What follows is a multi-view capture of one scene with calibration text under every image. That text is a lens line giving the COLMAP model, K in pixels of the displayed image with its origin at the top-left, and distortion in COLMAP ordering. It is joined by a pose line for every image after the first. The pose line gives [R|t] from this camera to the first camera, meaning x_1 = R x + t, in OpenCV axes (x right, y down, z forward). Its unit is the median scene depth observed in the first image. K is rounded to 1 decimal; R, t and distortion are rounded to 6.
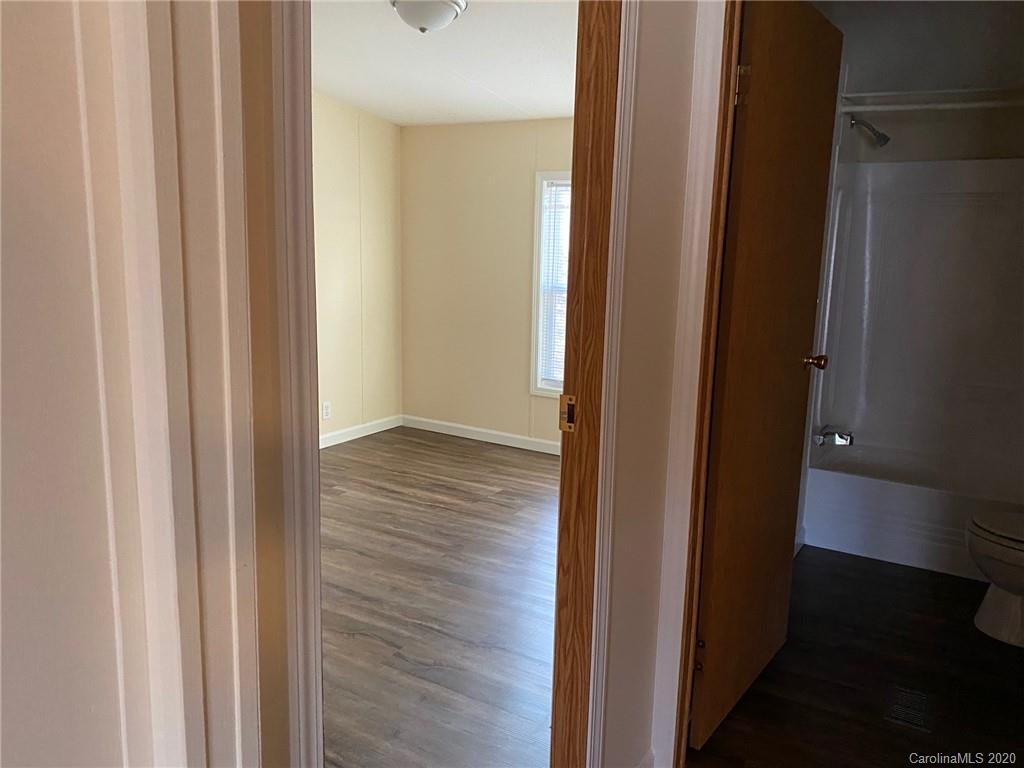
lens RADIAL K [[786.8, 0, 514.4], [0, 786.8, 368.7], [0, 0, 1]] dist [0.081217, -0.118681]
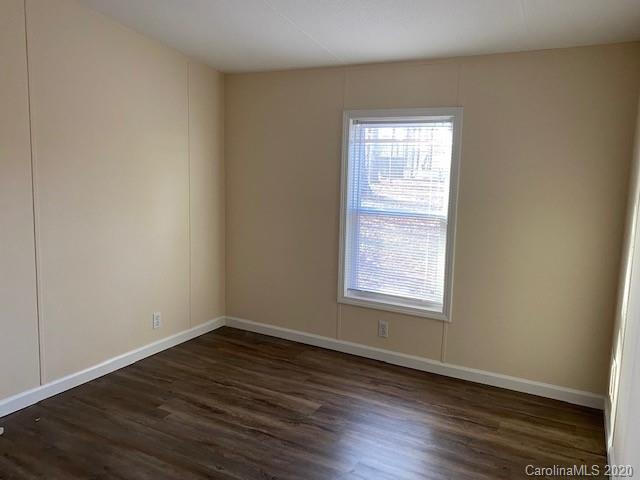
lens RADIAL K [[491.8, 0, 321.5], [0, 491.8, 230.5], [0, 0, 1]] dist [0.081217, -0.118681]
pose [[0.998585, -0.003804, 0.053050, -0.048432], [0.005608, 0.999410, -0.033883, -0.057253], [-0.052890, 0.034133, 0.998017, 0.325845]]
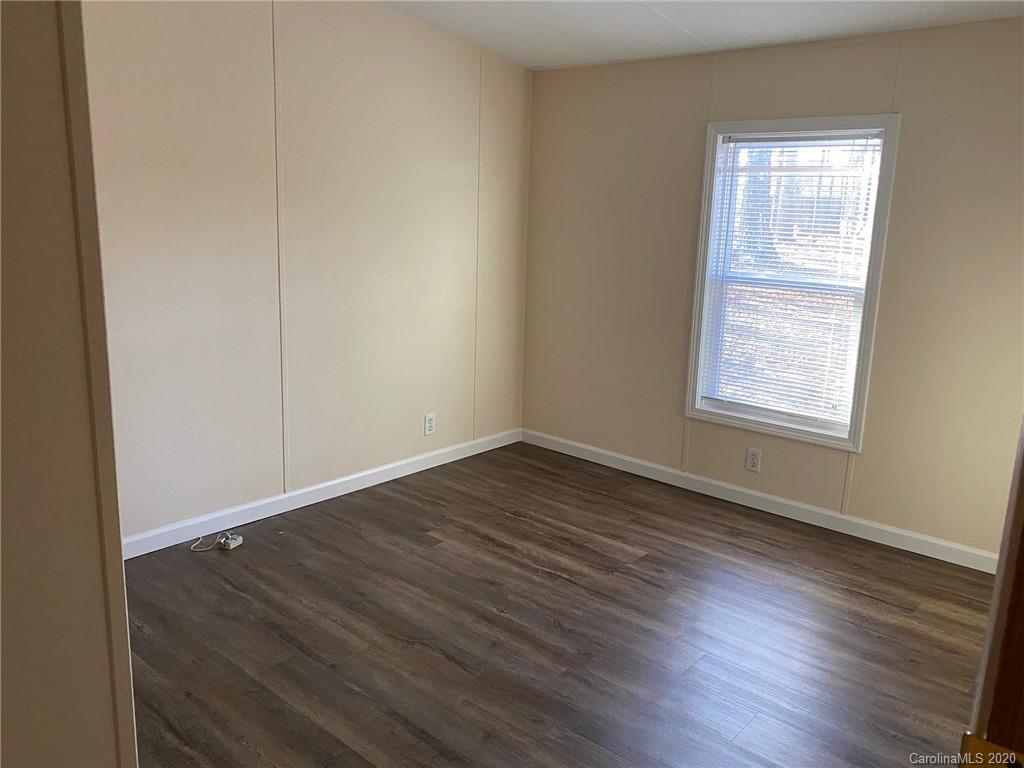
lens RADIAL K [[786.8, 0, 514.4], [0, 786.8, 368.7], [0, 0, 1]] dist [0.081217, -0.118681]
pose [[0.985548, 0.040653, -0.164446, -0.022653], [-0.035555, 0.998795, 0.033829, -0.039968], [0.165623, -0.027493, 0.985806, 0.248800]]
